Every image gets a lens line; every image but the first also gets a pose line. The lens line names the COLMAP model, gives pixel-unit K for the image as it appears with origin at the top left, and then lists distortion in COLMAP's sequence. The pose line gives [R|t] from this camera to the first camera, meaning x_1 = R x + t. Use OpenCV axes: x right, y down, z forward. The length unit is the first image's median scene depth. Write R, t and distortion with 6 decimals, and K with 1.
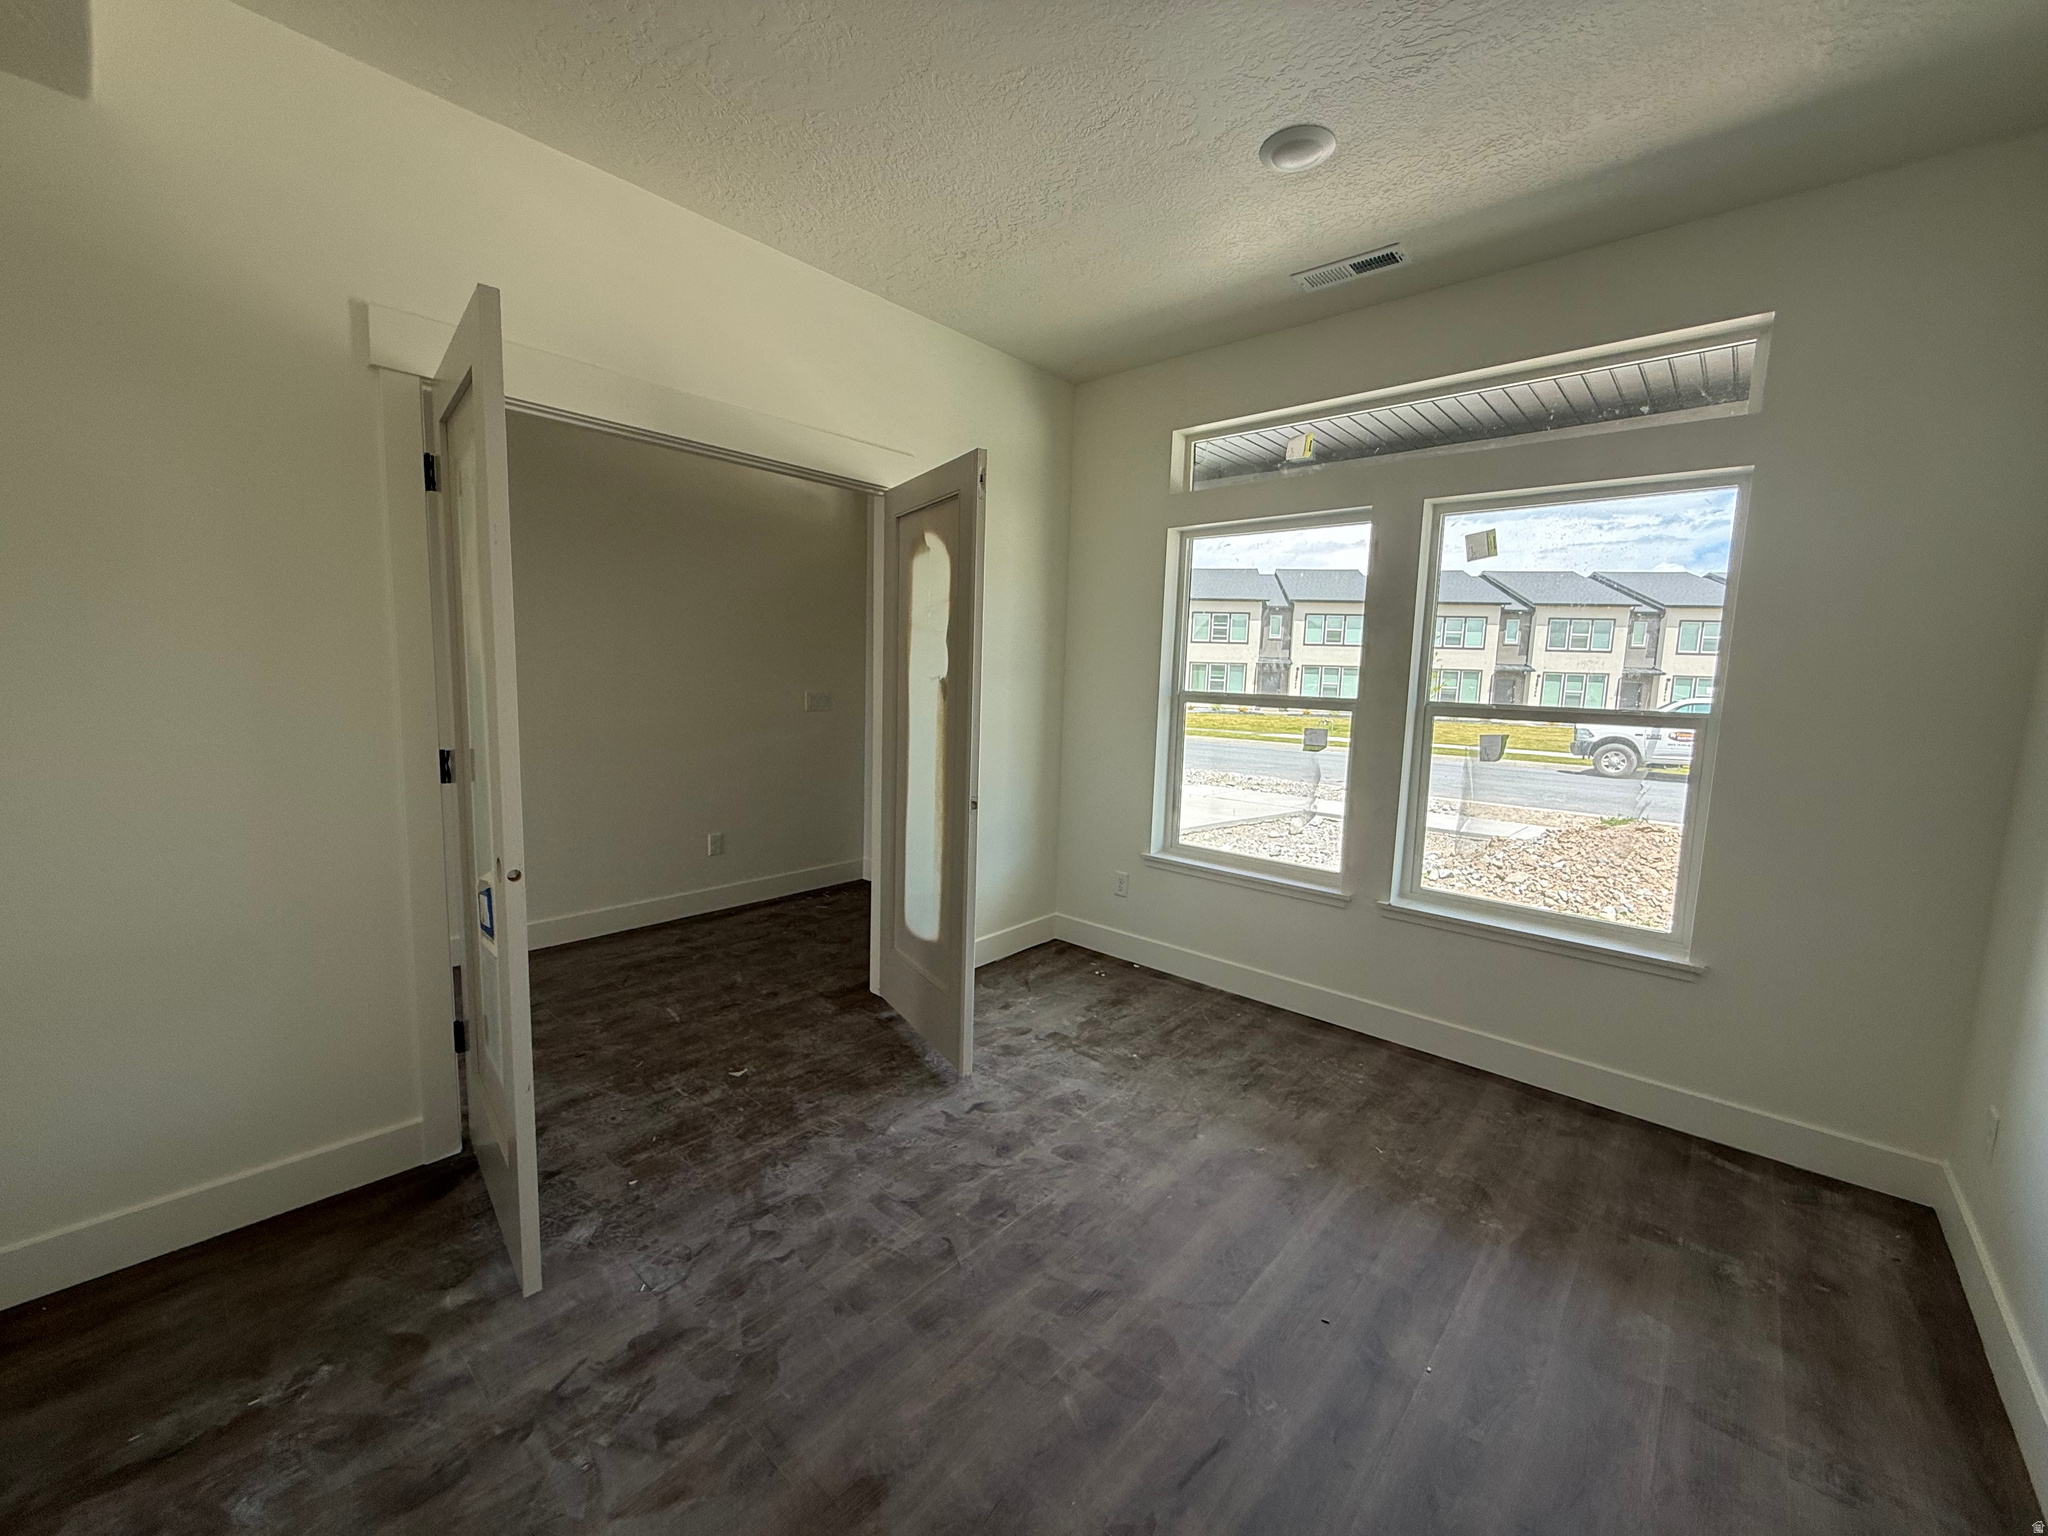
lens RADIAL K [[818.2, 0, 1018.6], [0, 818.2, 767.9], [0, 0, 1]] dist [-0.003107, -0.000323]
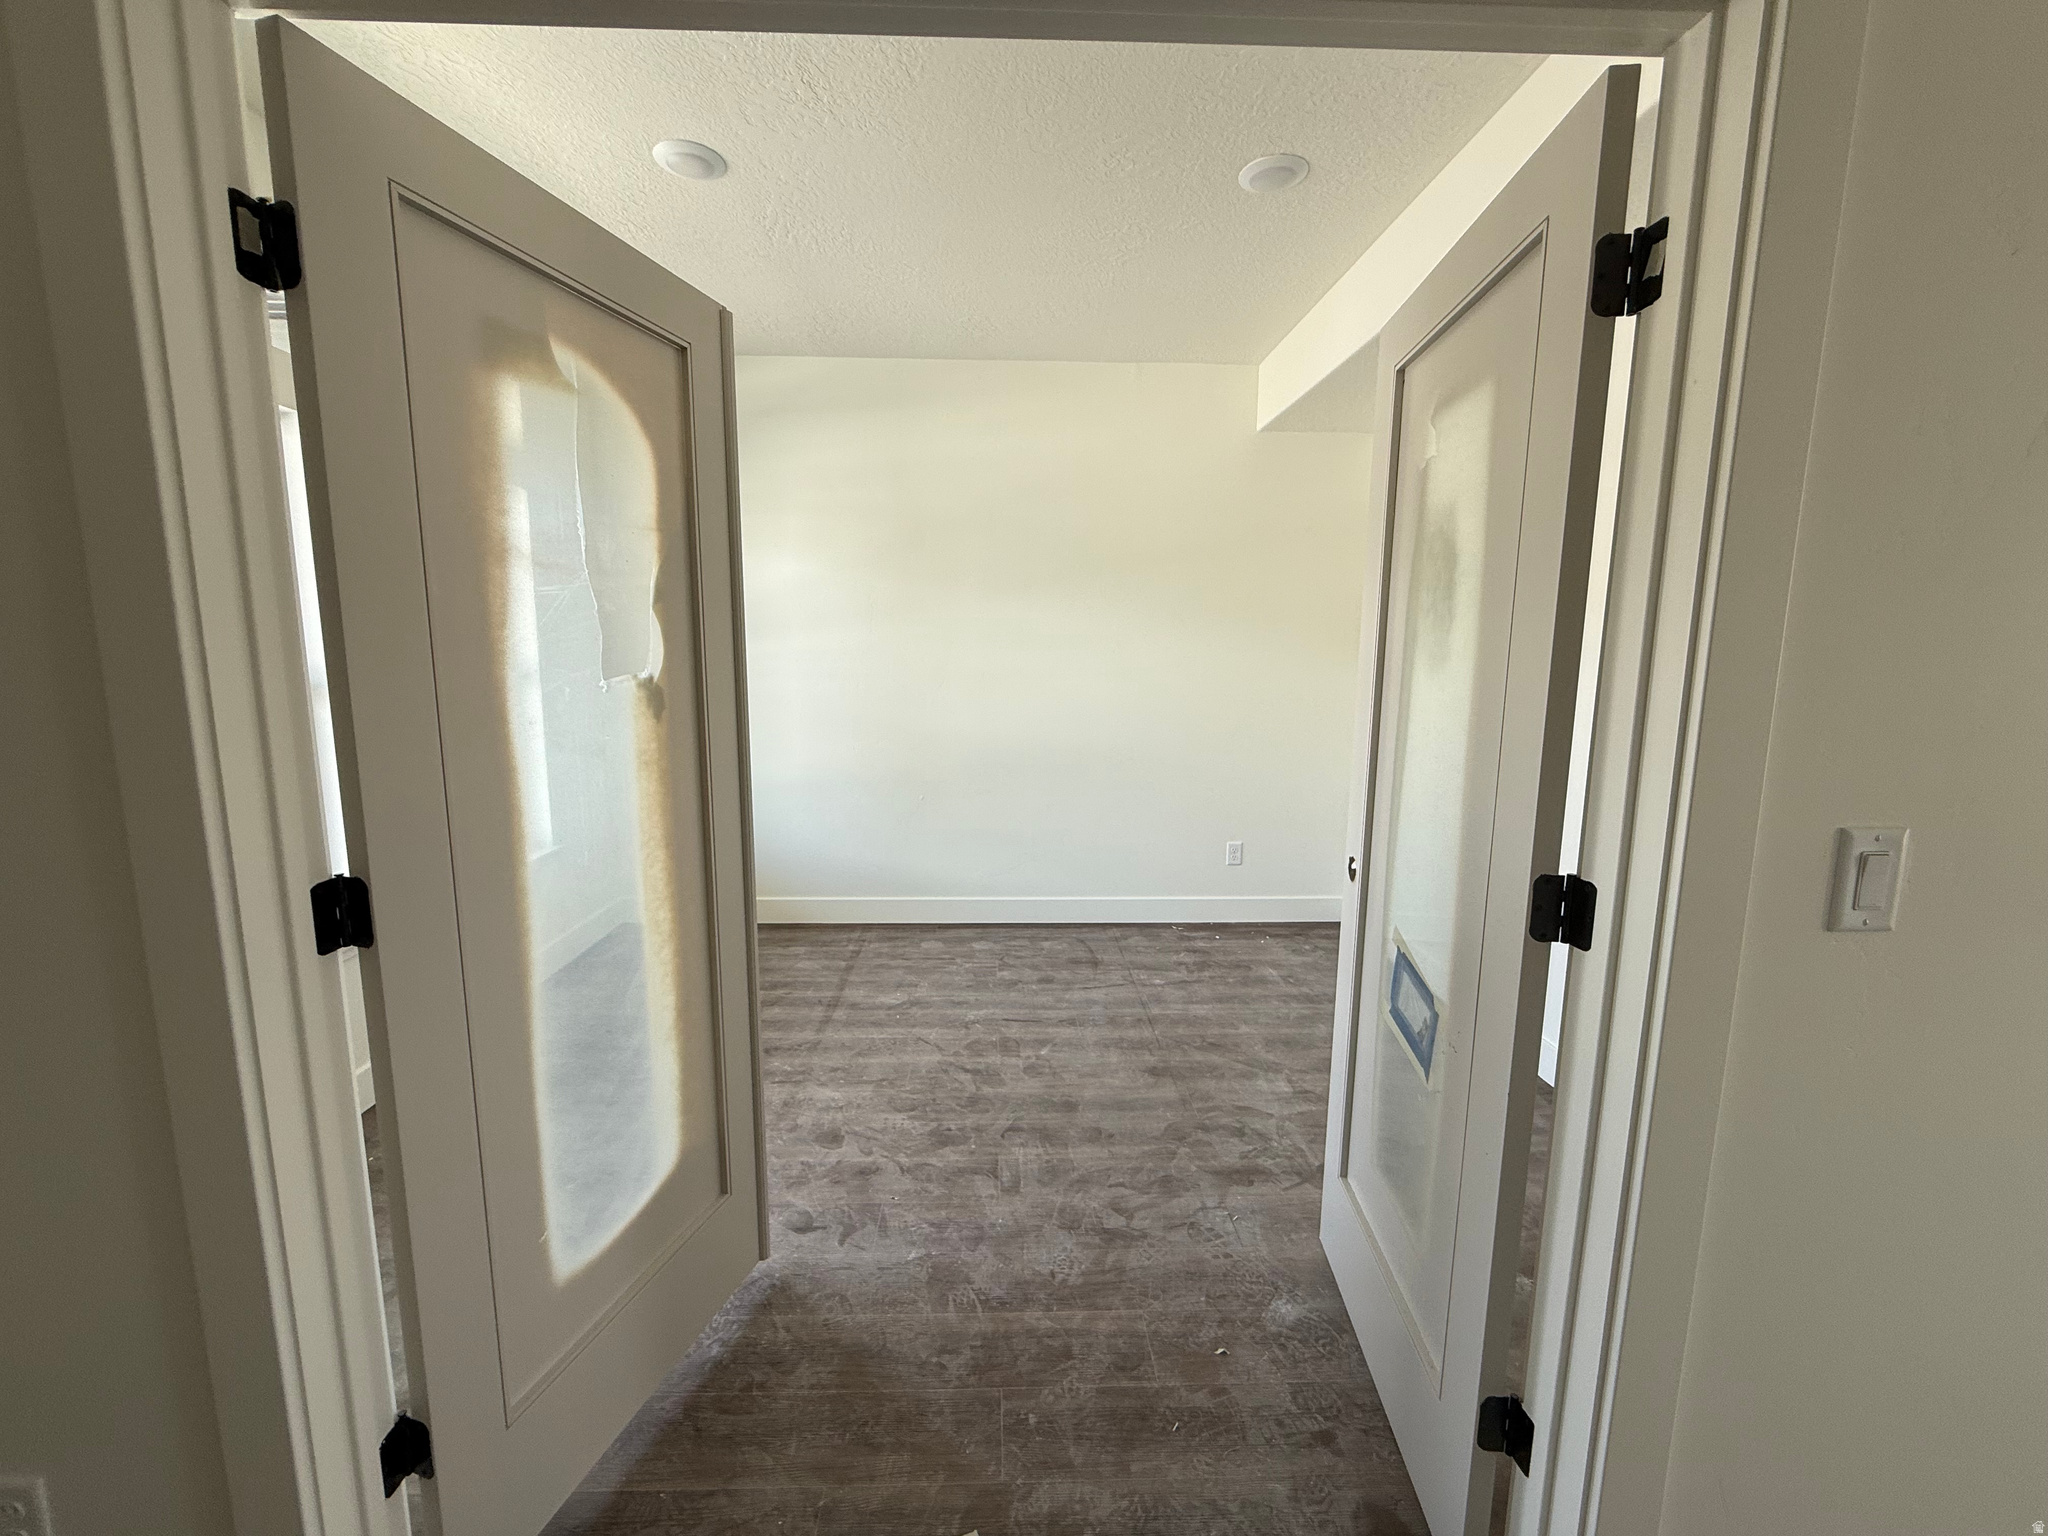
lens RADIAL K [[818.2, 0, 1018.6], [0, 818.2, 767.9], [0, 0, 1]] dist [-0.003107, -0.000323]
pose [[-0.690769, -0.138827, 0.709623, -0.819258], [0.054932, 0.968484, 0.242941, -0.218759], [-0.720986, 0.206797, -0.661373, 1.551890]]
